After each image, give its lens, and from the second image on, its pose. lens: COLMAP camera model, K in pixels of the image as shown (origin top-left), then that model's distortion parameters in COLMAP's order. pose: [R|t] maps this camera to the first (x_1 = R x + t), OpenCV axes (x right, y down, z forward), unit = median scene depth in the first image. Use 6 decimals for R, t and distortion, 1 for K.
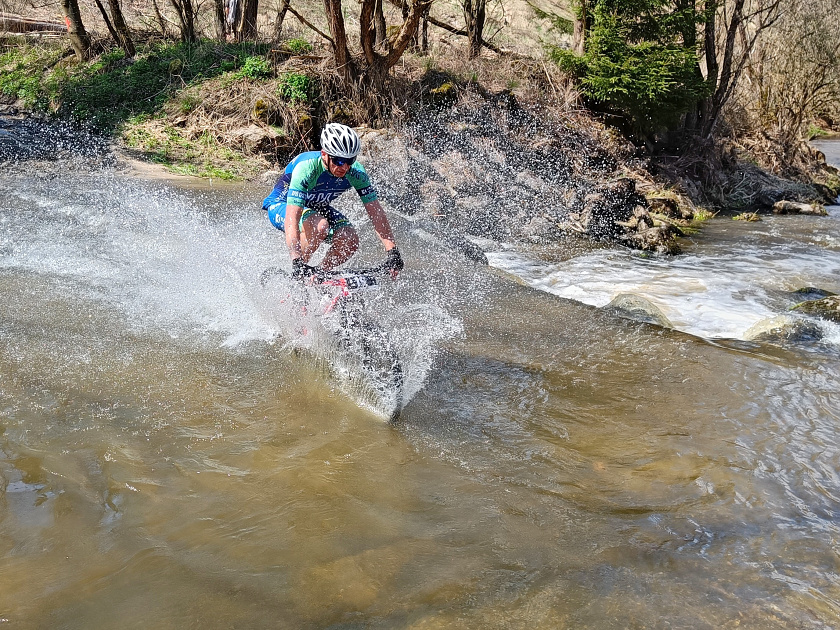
lens RADIAL K [[896.3, 0, 378.2], [0, 896.3, 304.3], [0, 0, 1]] dist [0.079572, -0.217651]
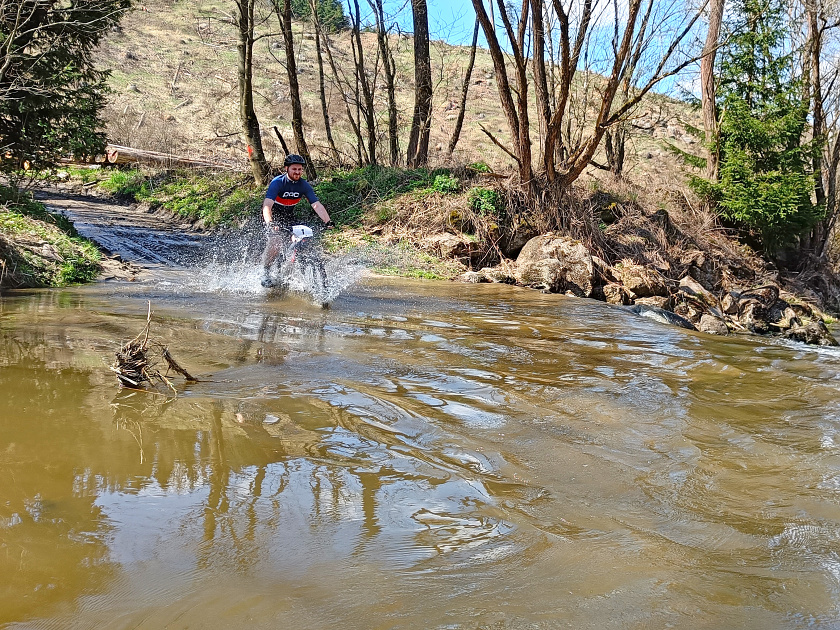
lens RADIAL K [[821.2, 0, 557.4], [0, 821.2, 242.8], [0, 0, 1]] dist [0.048765, -0.041569]
pose [[0.992144, -0.000816, 0.125098, -0.127913], [0.030477, 0.971426, -0.235380, 0.046225], [-0.121331, 0.237343, 0.963819, 0.038466]]
